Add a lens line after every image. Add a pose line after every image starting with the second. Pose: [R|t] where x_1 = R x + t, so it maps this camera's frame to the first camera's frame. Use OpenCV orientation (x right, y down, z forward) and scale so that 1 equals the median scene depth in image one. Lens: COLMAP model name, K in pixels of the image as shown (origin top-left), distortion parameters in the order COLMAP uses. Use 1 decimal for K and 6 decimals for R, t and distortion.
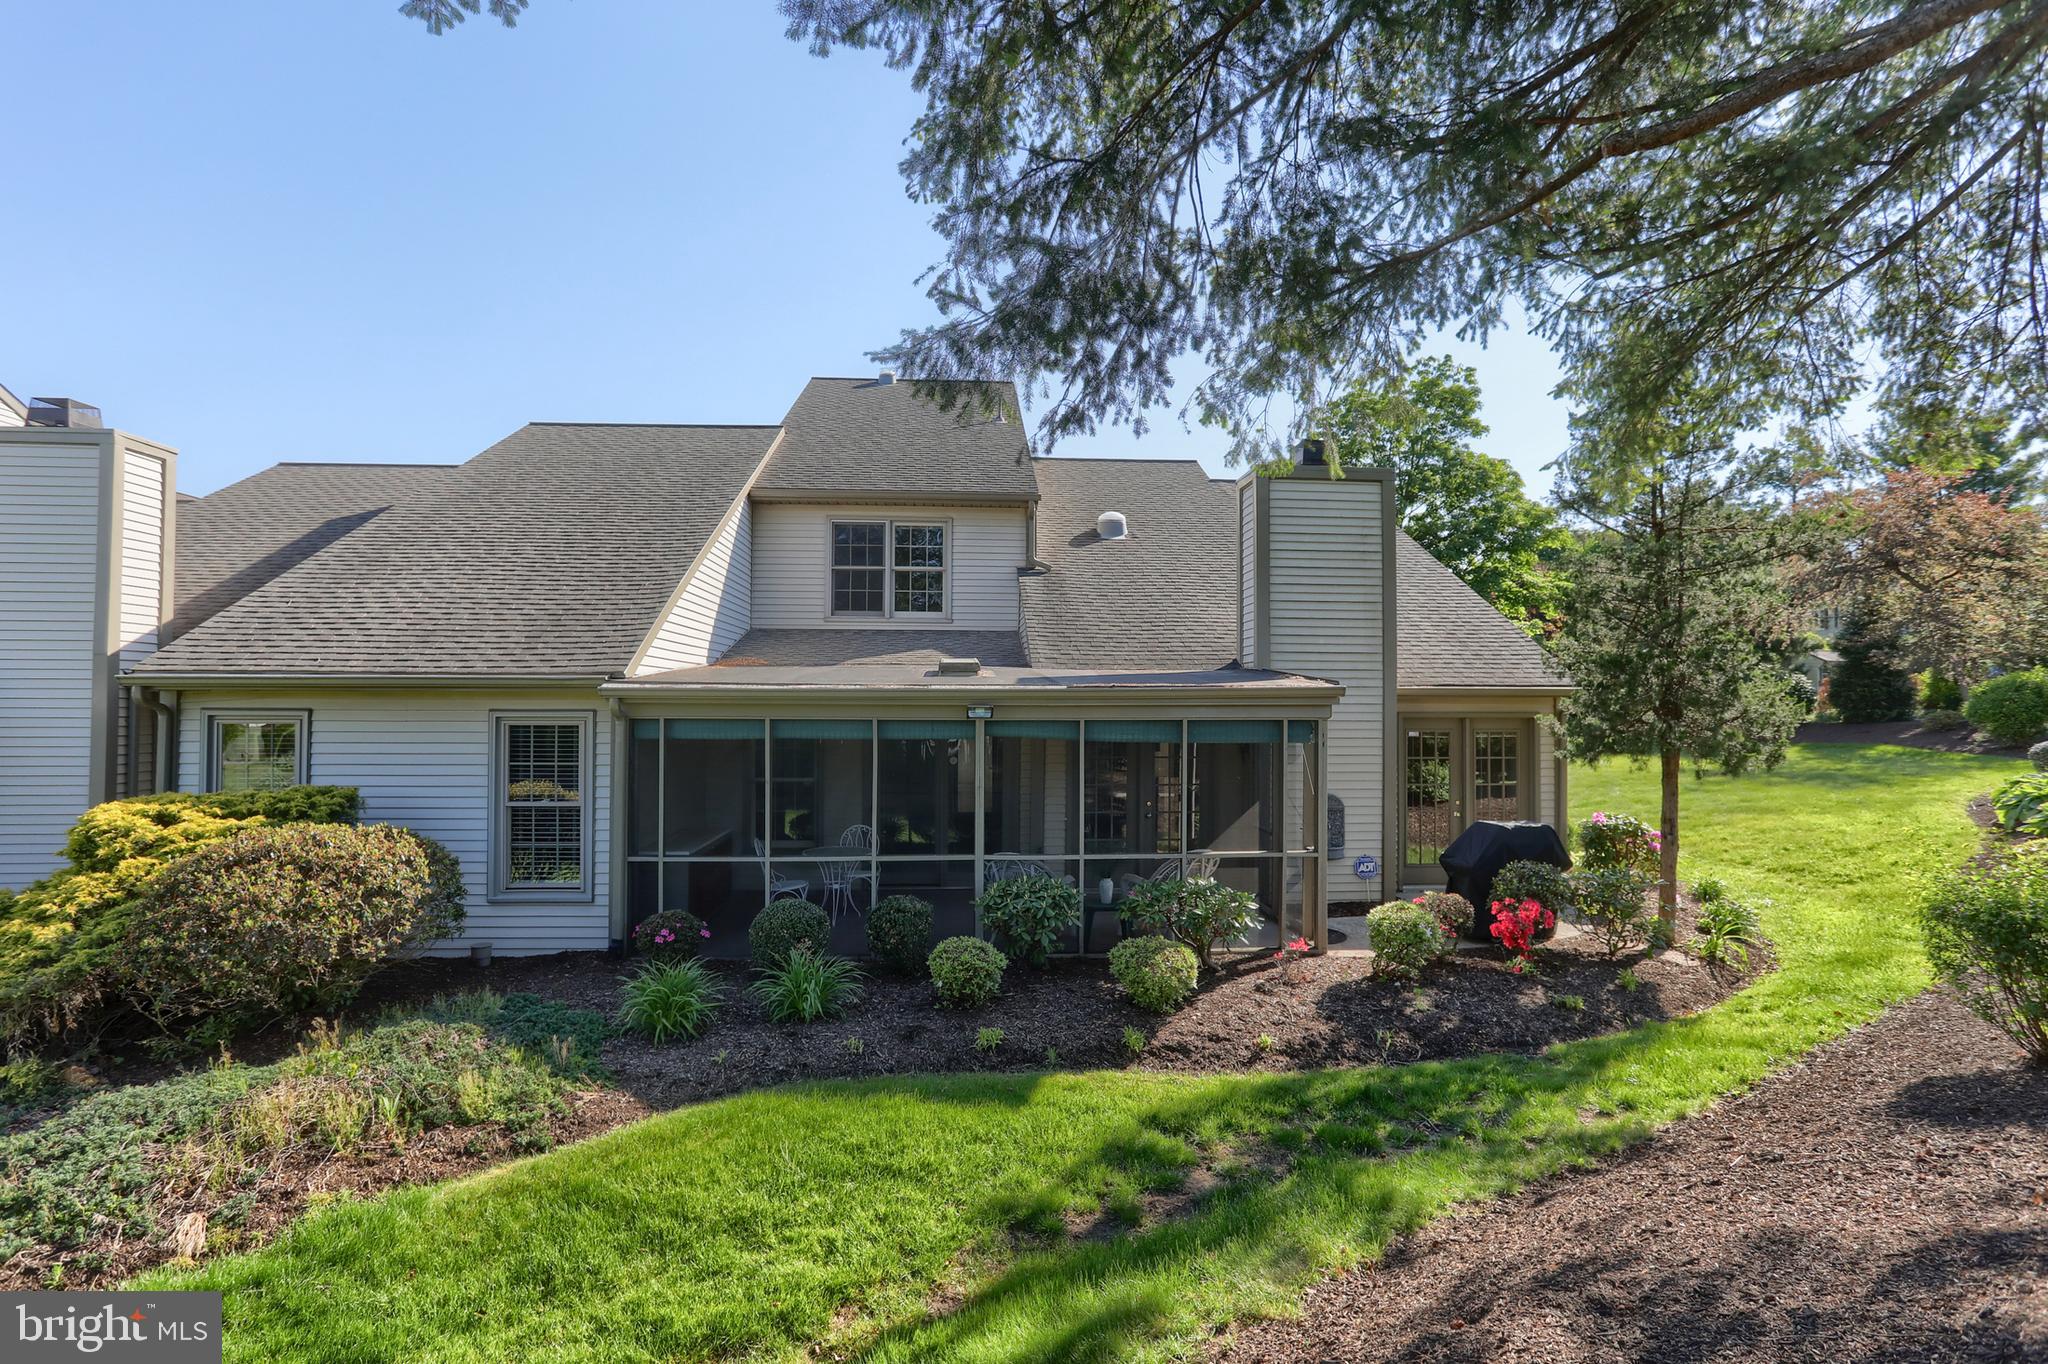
lens RADIAL K [[996.7, 0, 1031.7], [0, 996.7, 684.3], [0, 0, 1]] dist [-0.030226, 0.008636]
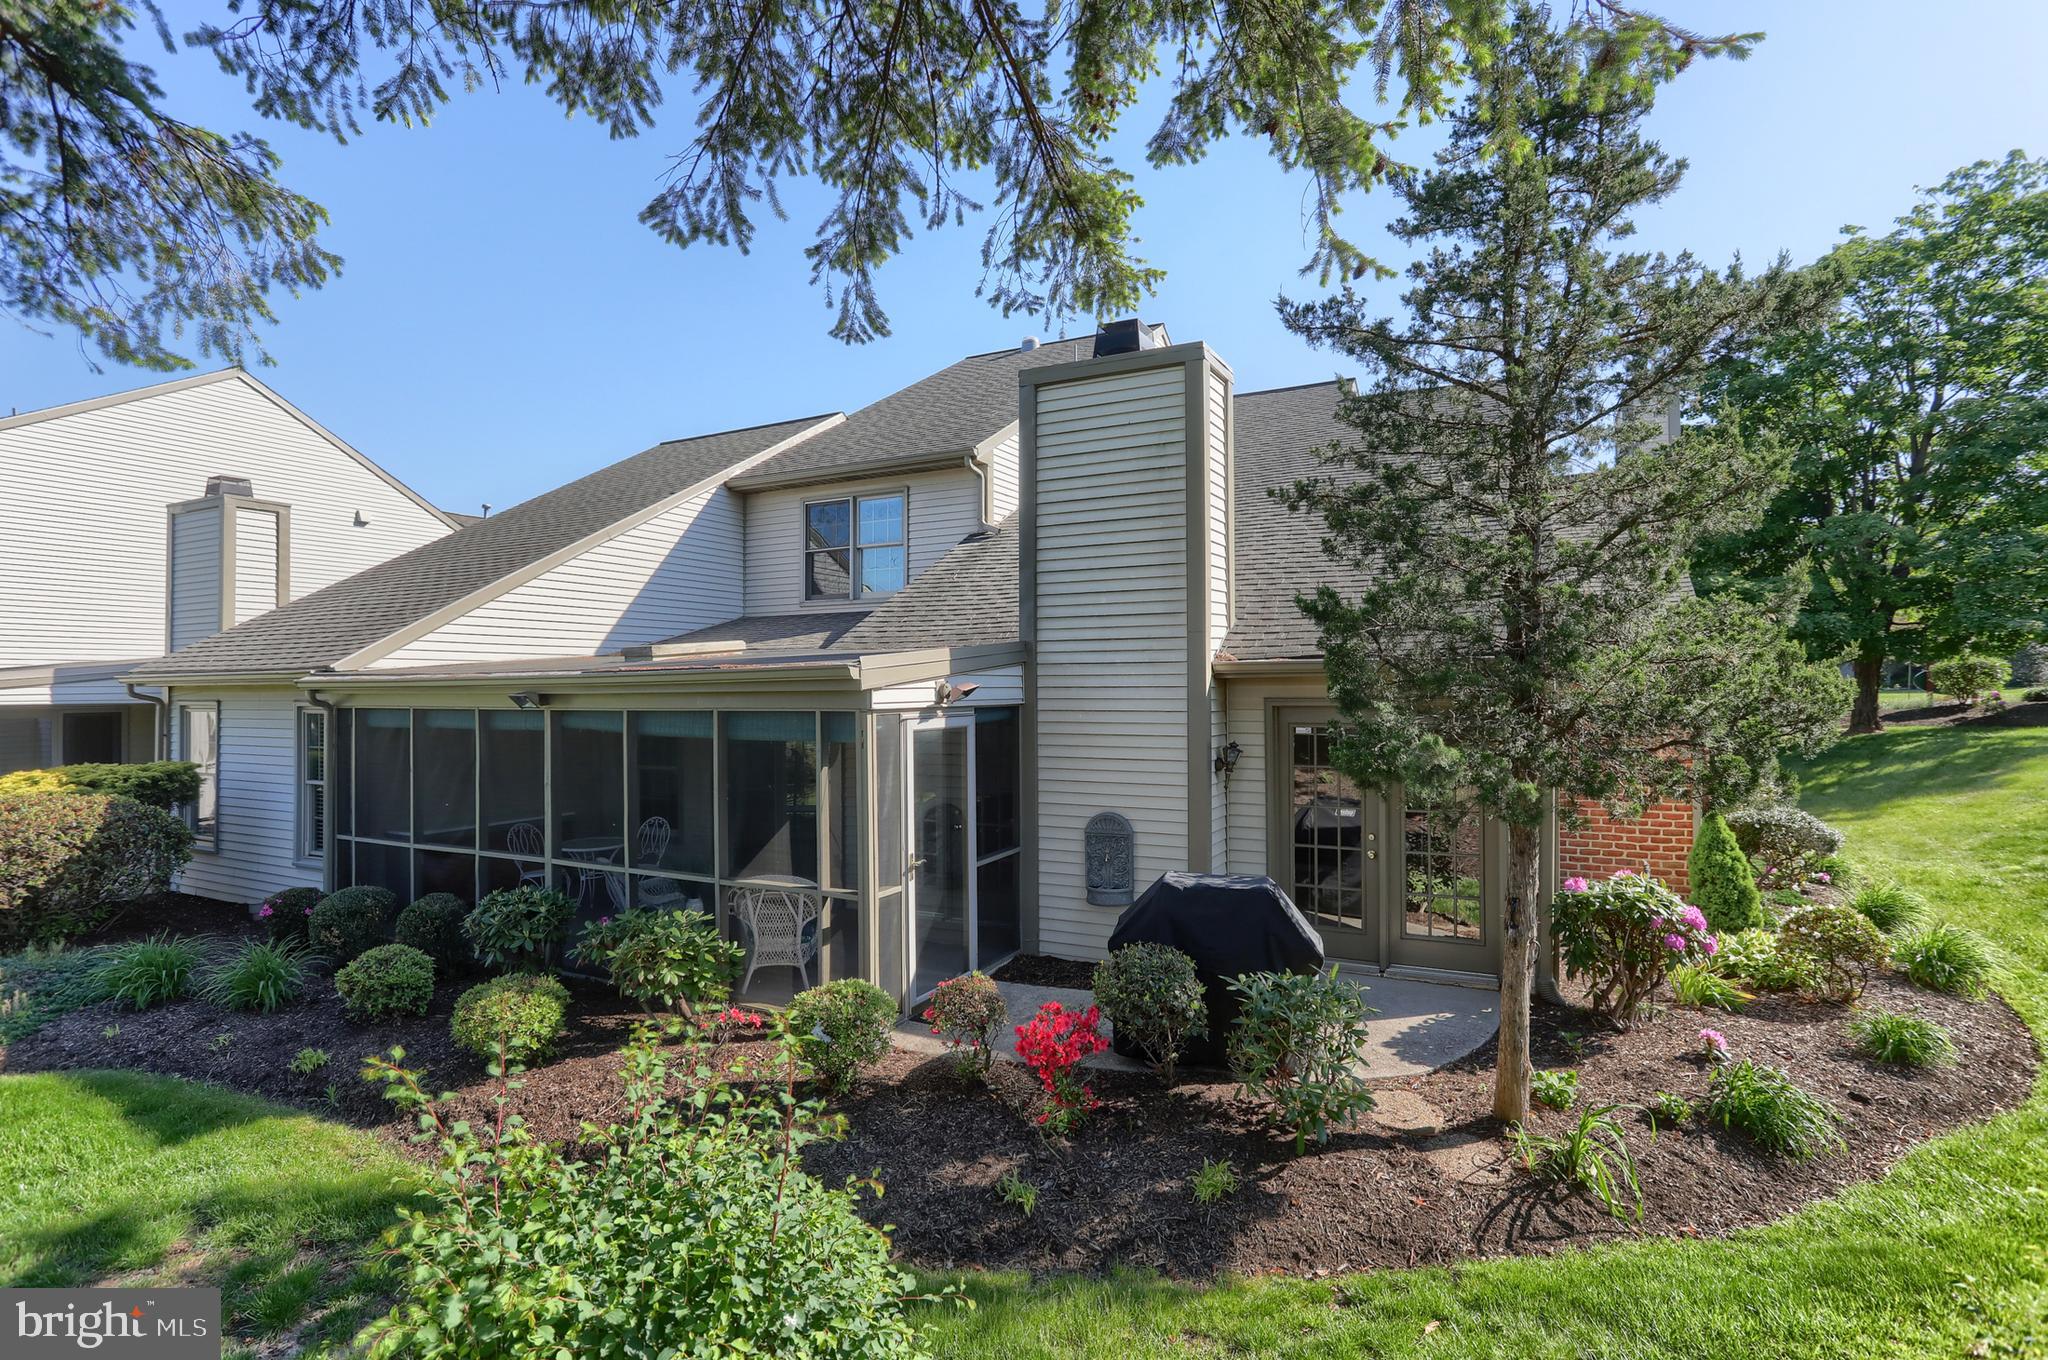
lens RADIAL K [[996.7, 0, 1027.1], [0, 996.7, 681.5], [0, 0, 1]] dist [-0.030226, 0.008636]
pose [[0.860514, -0.014122, -0.509231, 0.625583], [0.018265, 0.999828, 0.003136, 0.012760], [0.509100, -0.012000, 0.860624, 0.364696]]
